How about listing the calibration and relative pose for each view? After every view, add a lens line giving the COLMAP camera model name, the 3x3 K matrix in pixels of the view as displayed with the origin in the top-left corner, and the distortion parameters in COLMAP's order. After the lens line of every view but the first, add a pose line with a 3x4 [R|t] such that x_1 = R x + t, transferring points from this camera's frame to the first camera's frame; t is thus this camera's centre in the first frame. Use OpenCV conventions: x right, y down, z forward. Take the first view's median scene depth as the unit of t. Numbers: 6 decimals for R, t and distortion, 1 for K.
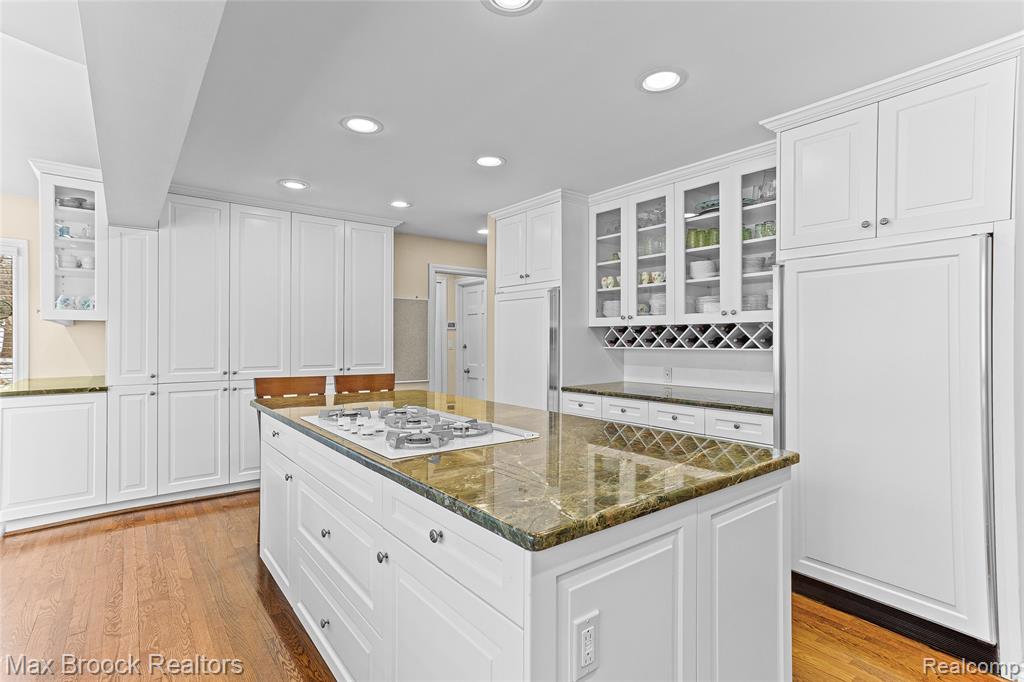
lens RADIAL K [[493.0, 0, 517.8], [0, 493.0, 338.7], [0, 0, 1]] dist [0.005529, 0.000662]
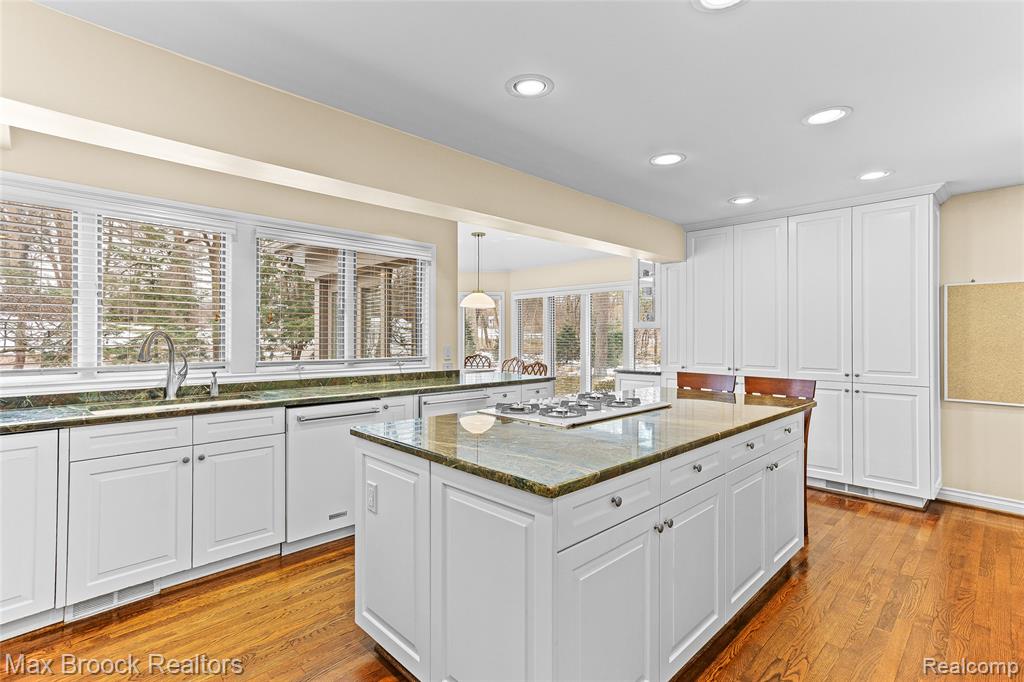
lens RADIAL K [[493.0, 0, 520.2], [0, 493.0, 338.2], [0, 0, 1]] dist [0.005529, 0.000662]
pose [[0.107754, -0.003027, -0.994173, 0.640458], [0.001379, 0.999995, -0.002895, -0.006218], [0.994177, -0.001059, 0.107757, 0.401512]]
